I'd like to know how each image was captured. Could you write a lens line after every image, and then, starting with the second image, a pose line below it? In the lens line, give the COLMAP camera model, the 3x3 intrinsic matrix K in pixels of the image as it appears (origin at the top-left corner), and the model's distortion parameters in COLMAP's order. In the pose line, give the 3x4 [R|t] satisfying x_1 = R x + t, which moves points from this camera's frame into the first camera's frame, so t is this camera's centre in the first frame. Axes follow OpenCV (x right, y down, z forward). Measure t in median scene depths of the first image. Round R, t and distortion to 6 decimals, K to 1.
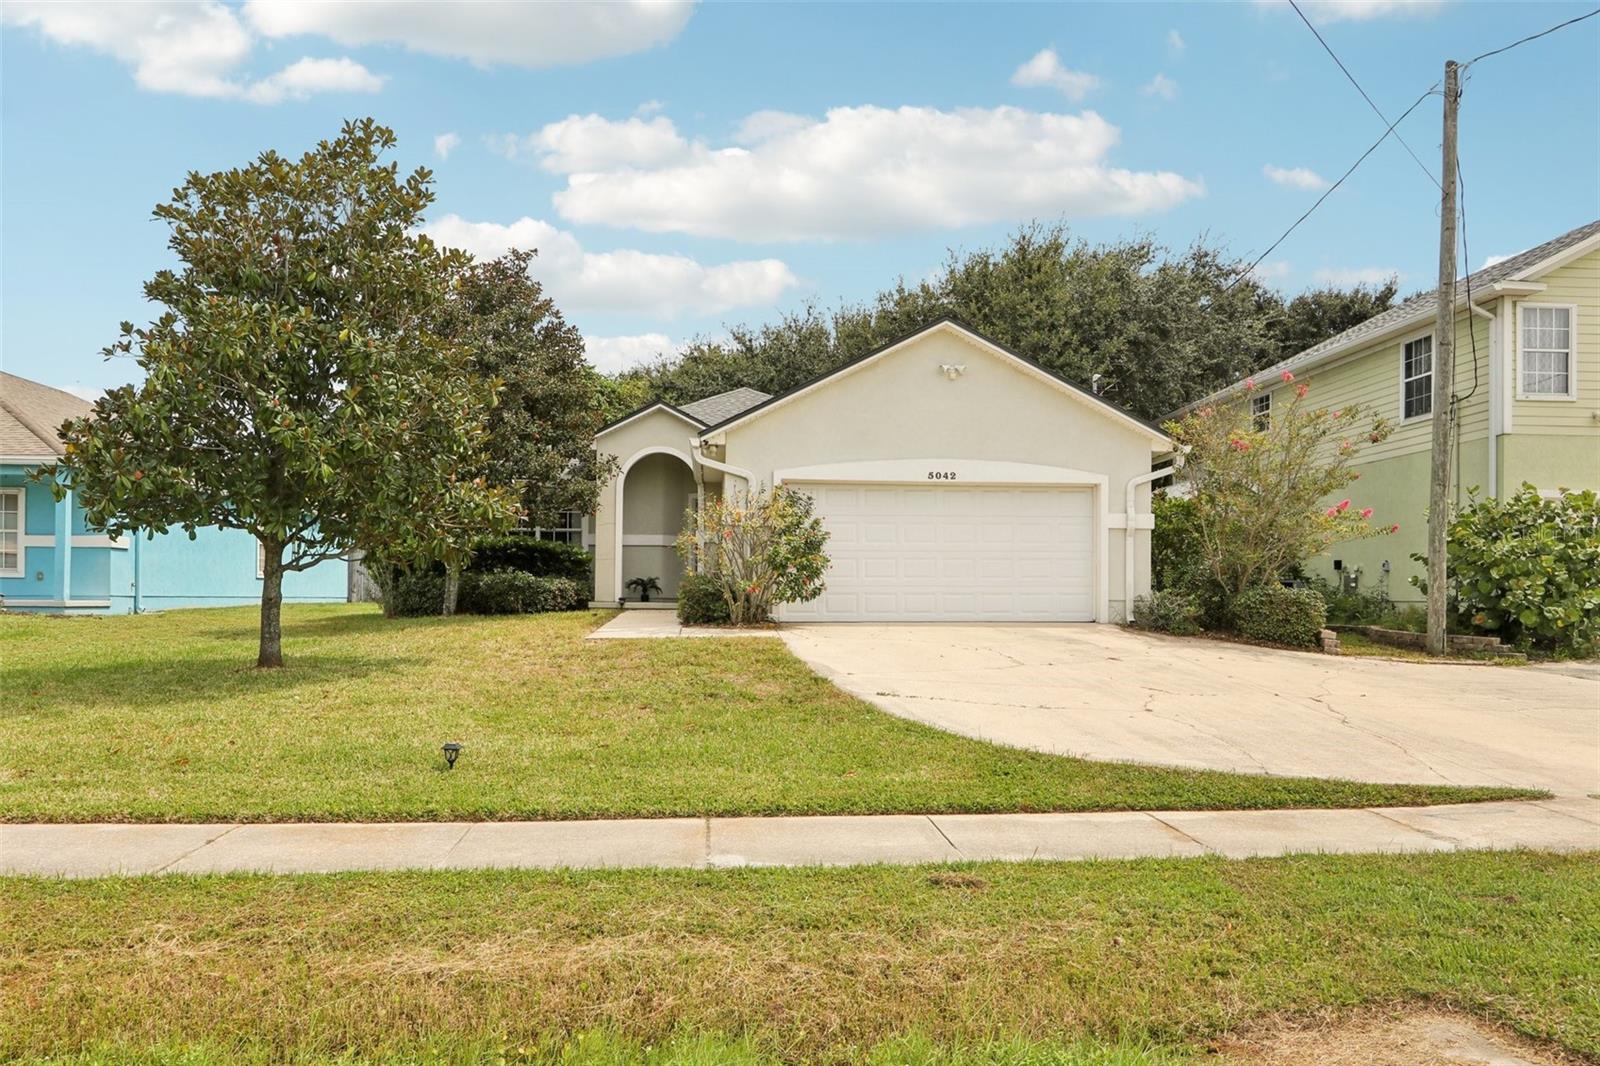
lens RADIAL K [[1140.9, 0, 801.8], [0, 1140.9, 575.9], [0, 0, 1]] dist [0.002793, 0.001951]
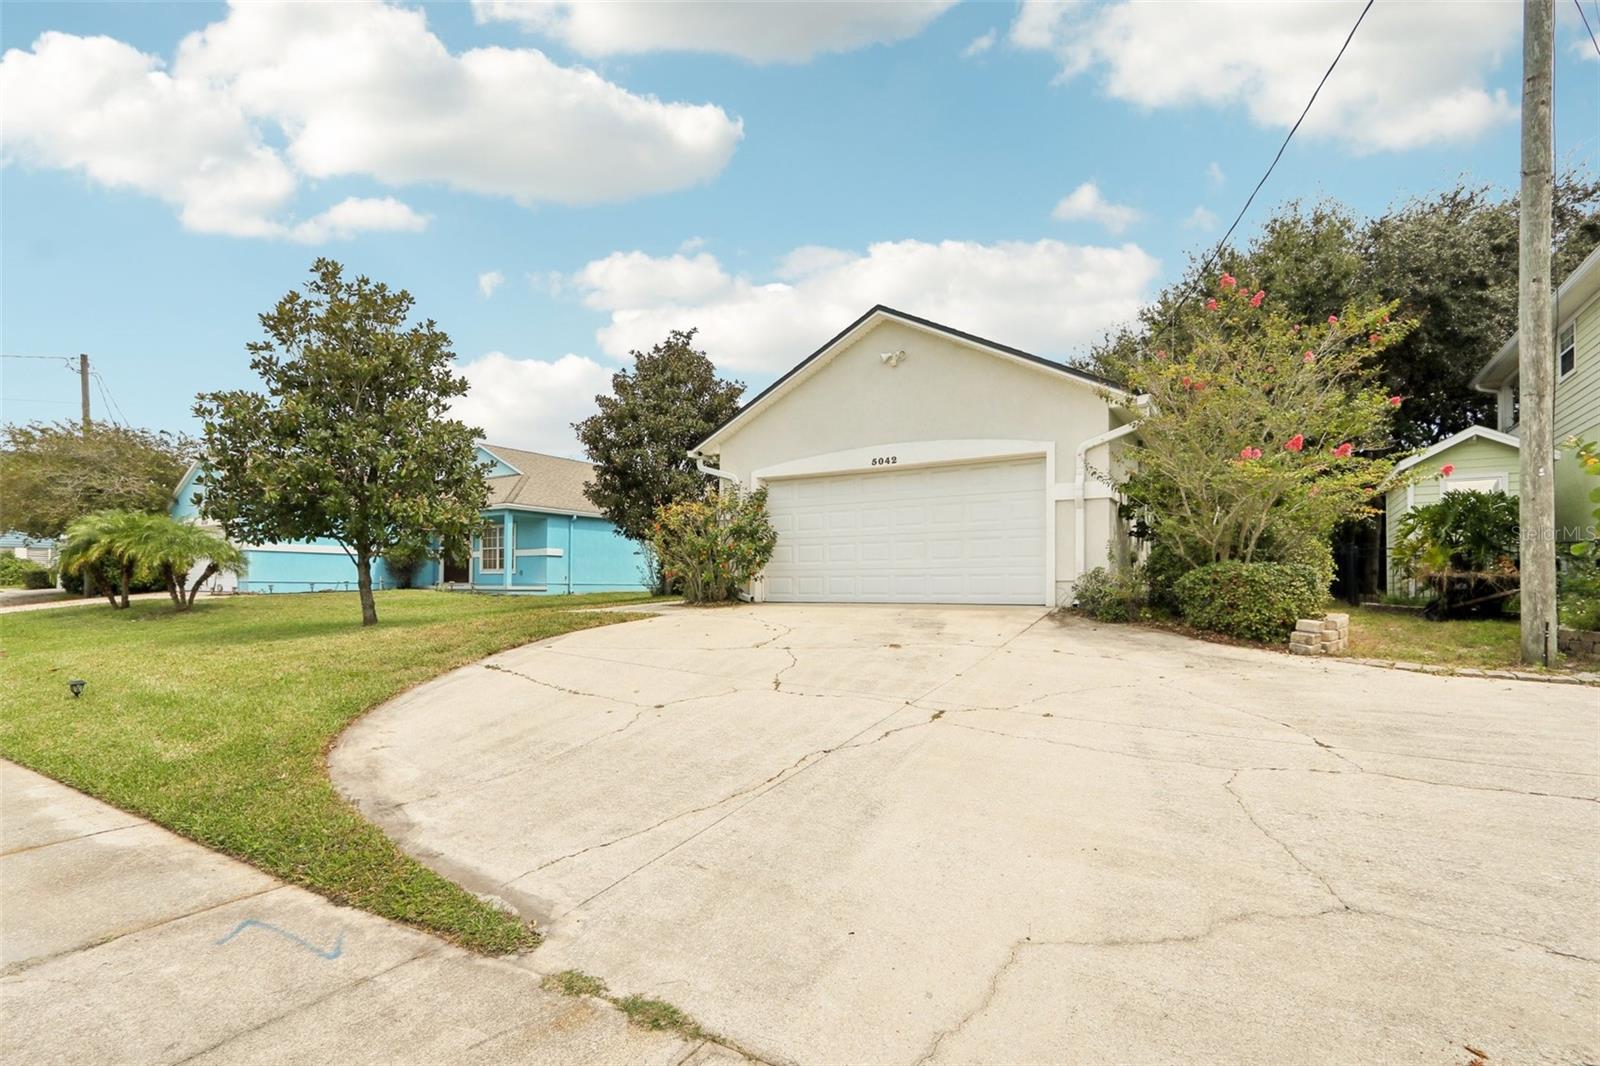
lens RADIAL K [[768.5, 0, 787.2], [0, 768.5, 544.8], [0, 0, 1]] dist [0.000293, 0.000066]
pose [[0.786780, -0.036751, -0.616139, 0.476166], [0.007983, 0.998748, -0.049379, 0.021206], [0.617182, 0.033932, 0.786088, 0.402843]]
